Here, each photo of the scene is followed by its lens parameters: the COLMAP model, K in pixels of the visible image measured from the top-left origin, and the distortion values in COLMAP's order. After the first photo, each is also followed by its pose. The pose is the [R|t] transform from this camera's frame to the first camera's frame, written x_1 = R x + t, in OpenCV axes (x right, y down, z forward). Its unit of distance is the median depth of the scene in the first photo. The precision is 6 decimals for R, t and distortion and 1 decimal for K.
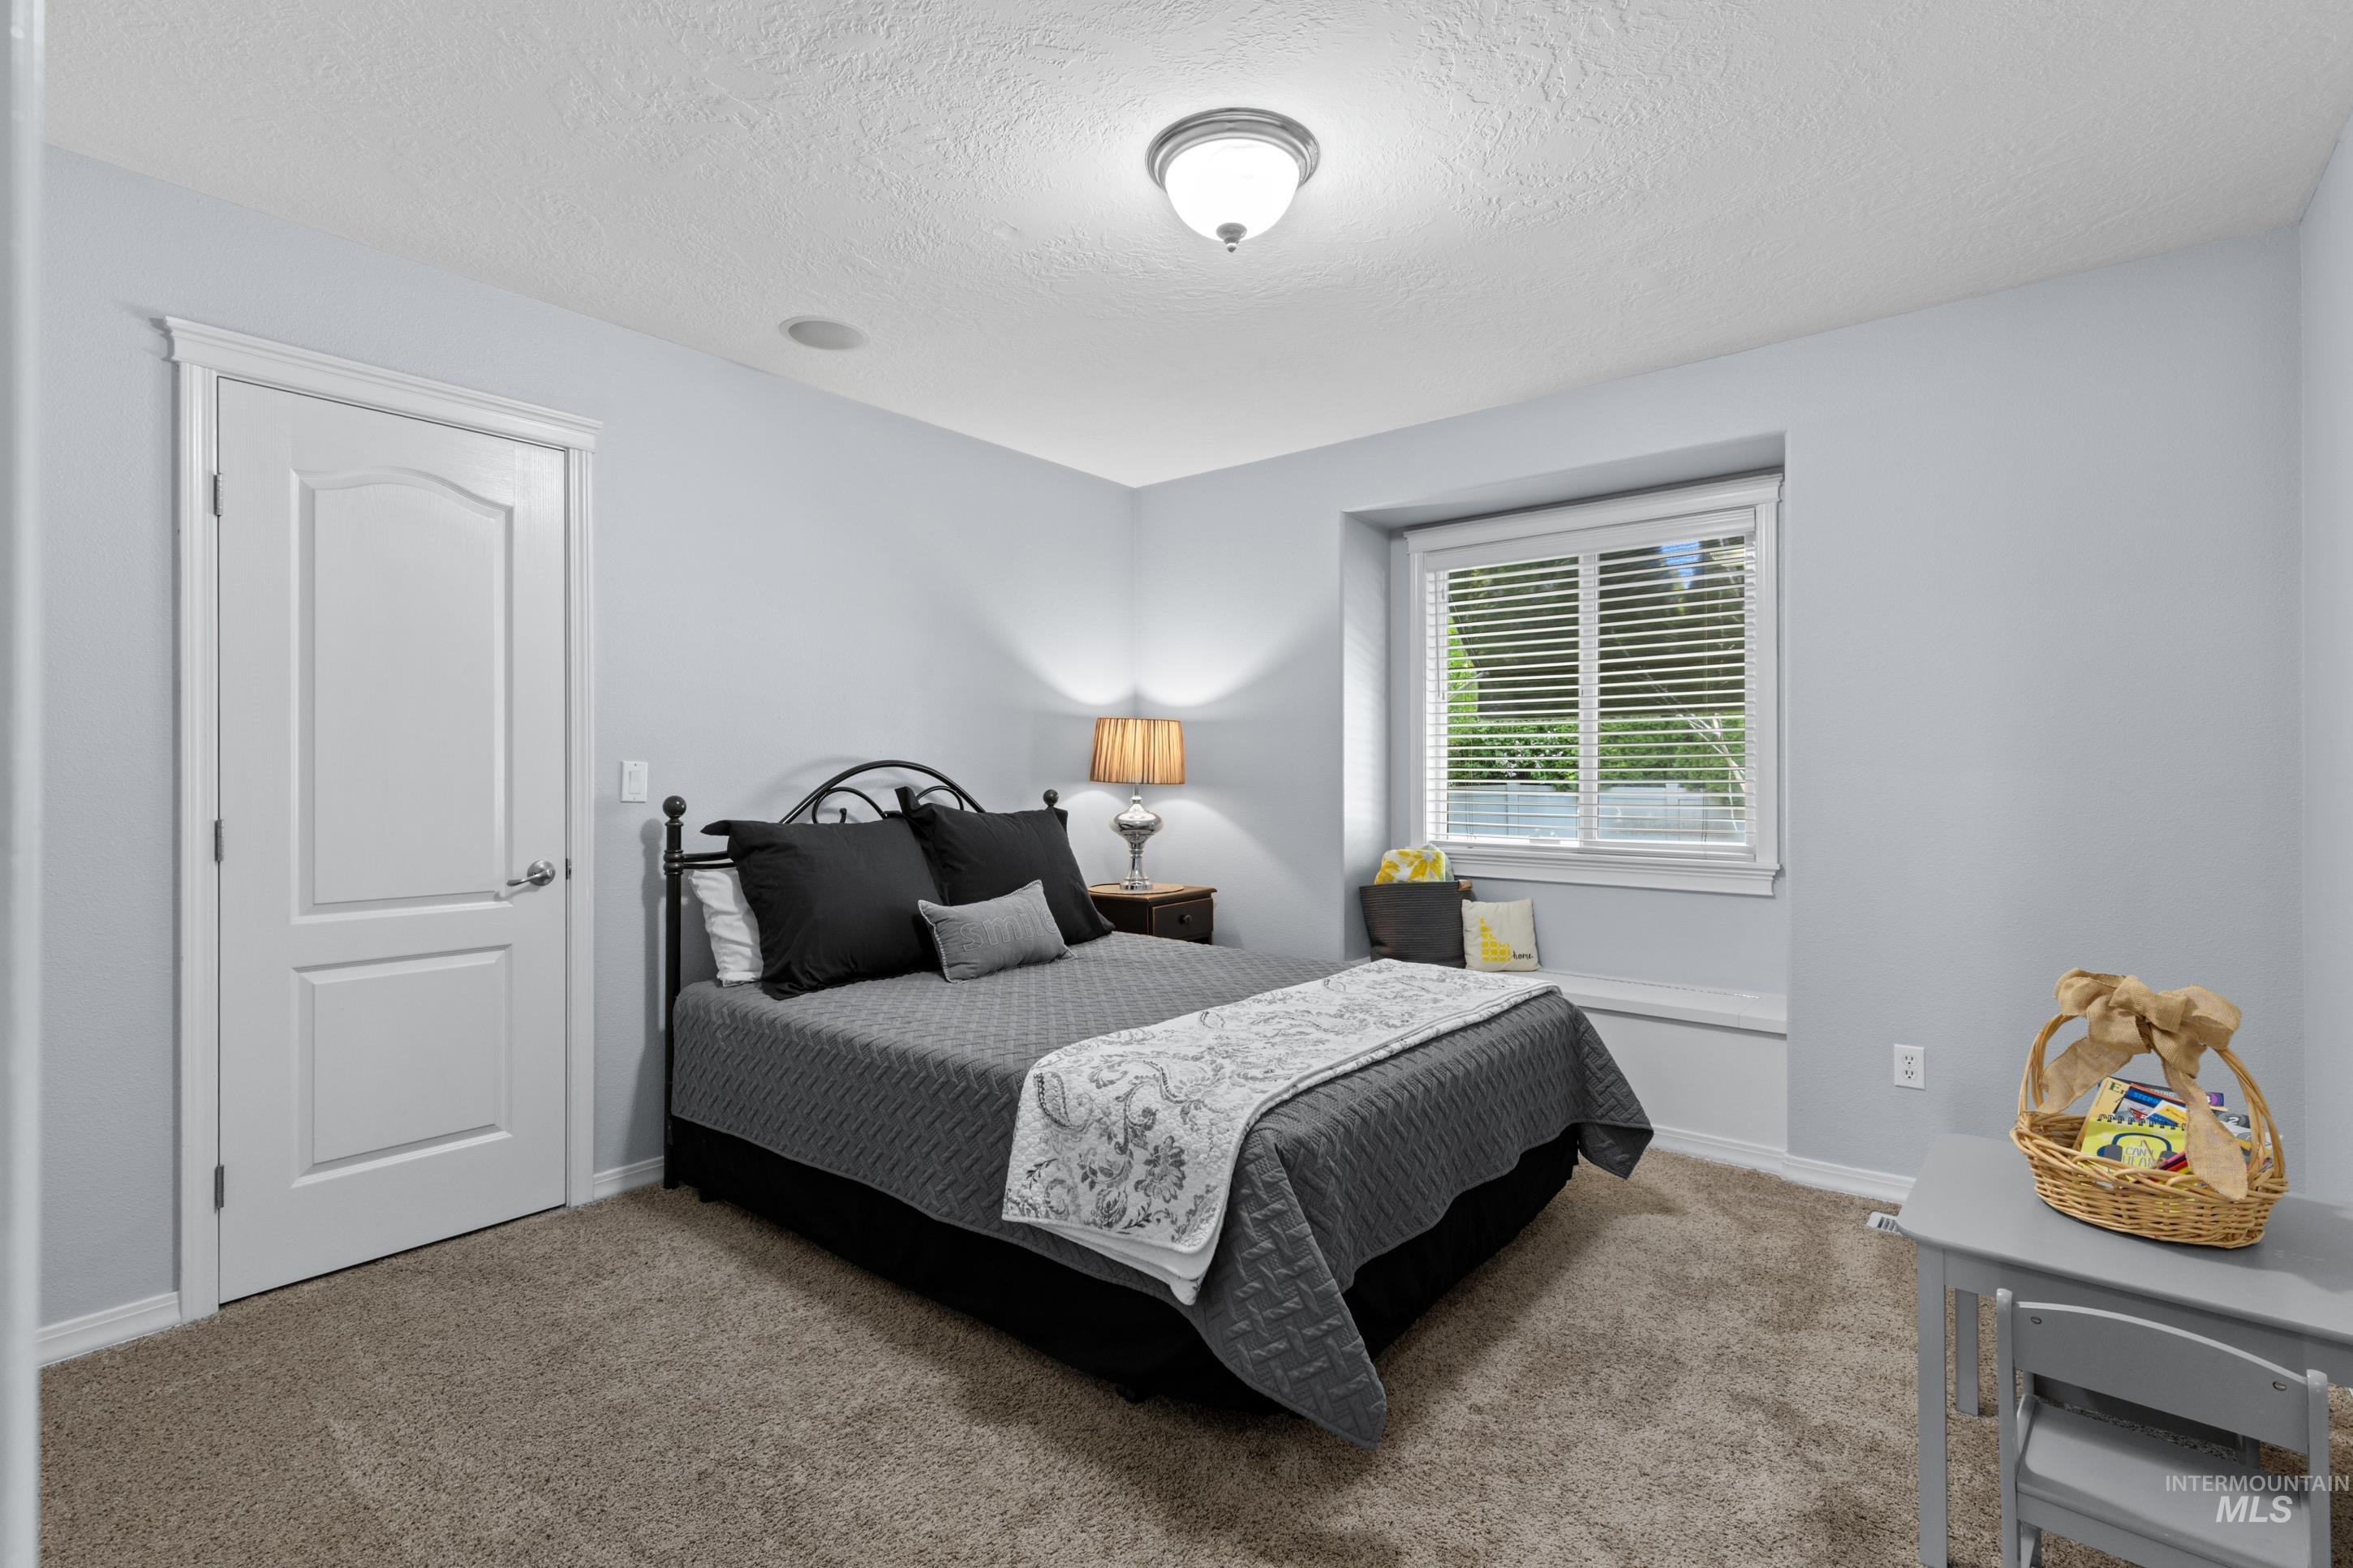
lens RADIAL K [[1071.0, 0, 1174.4], [0, 1071.0, 772.3], [0, 0, 1]] dist [0.014194, -0.000612]
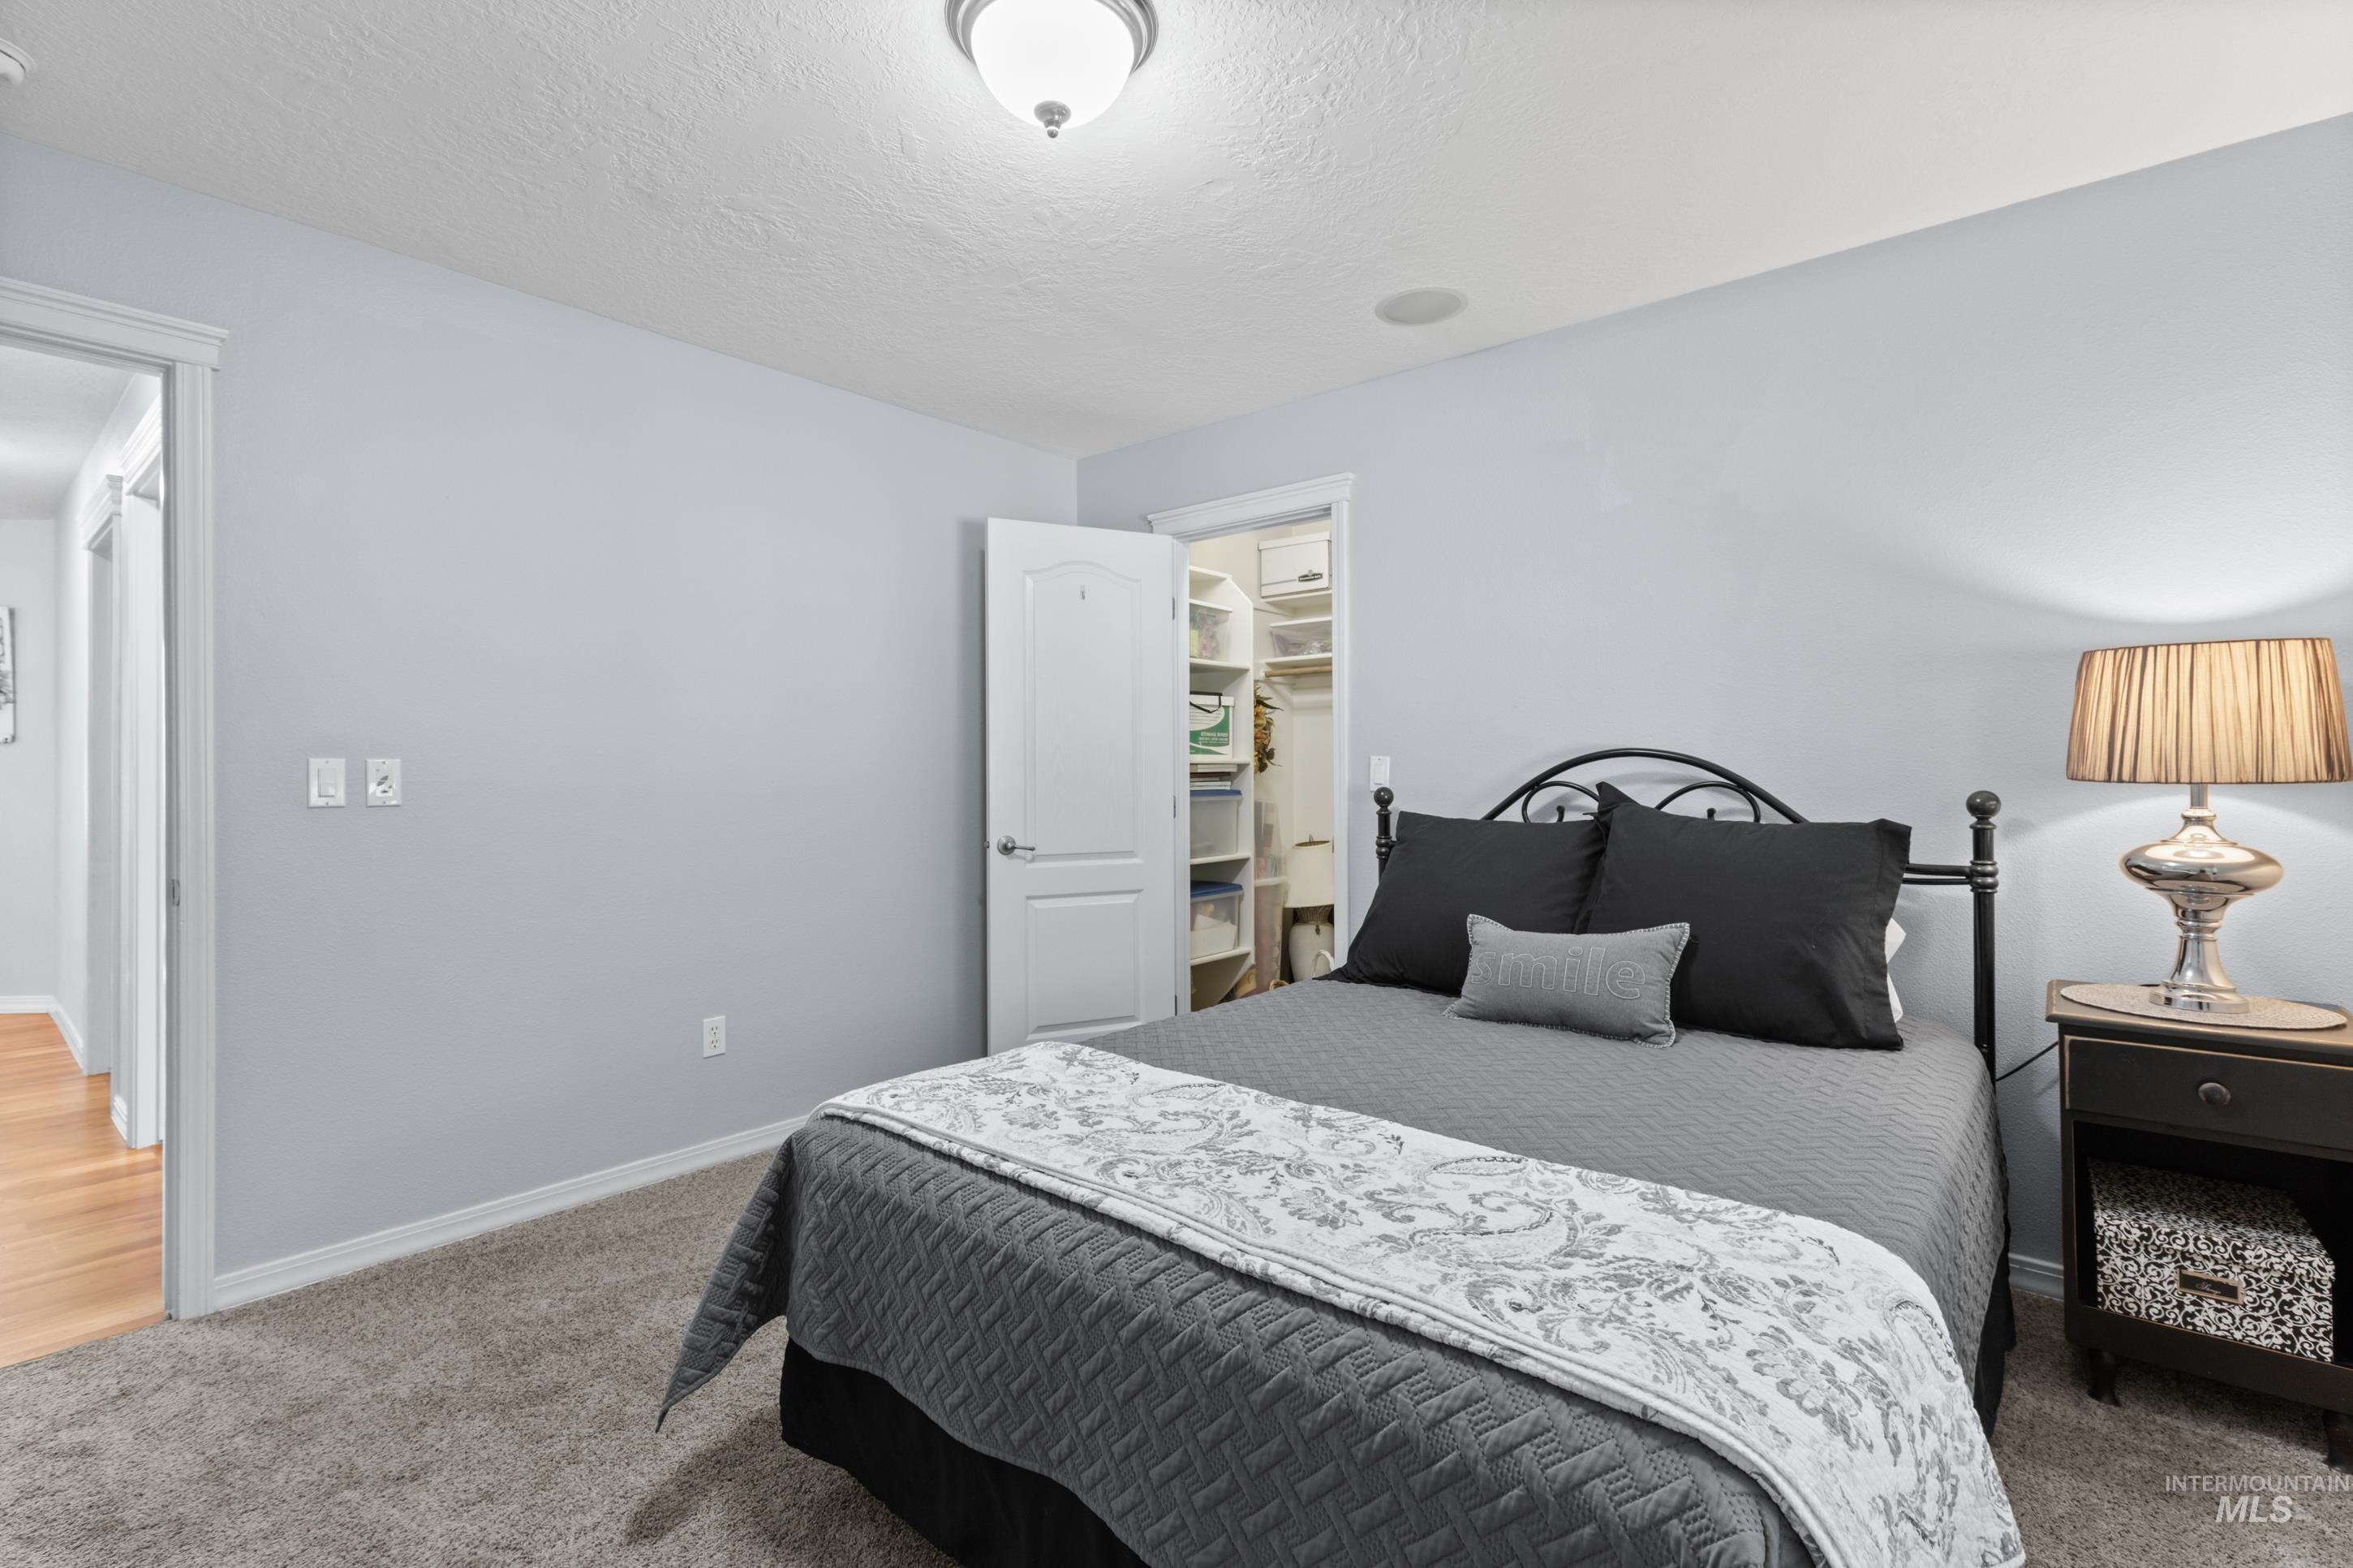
lens RADIAL K [[1071.0, 0, 1174.4], [0, 1071.0, 772.3], [0, 0, 1]] dist [0.014194, -0.000612]
pose [[-0.021357, 0.003133, -0.999767, 0.561673], [0.008895, 0.999956, 0.002944, 0.001075], [0.999732, -0.008830, -0.021384, 0.708096]]
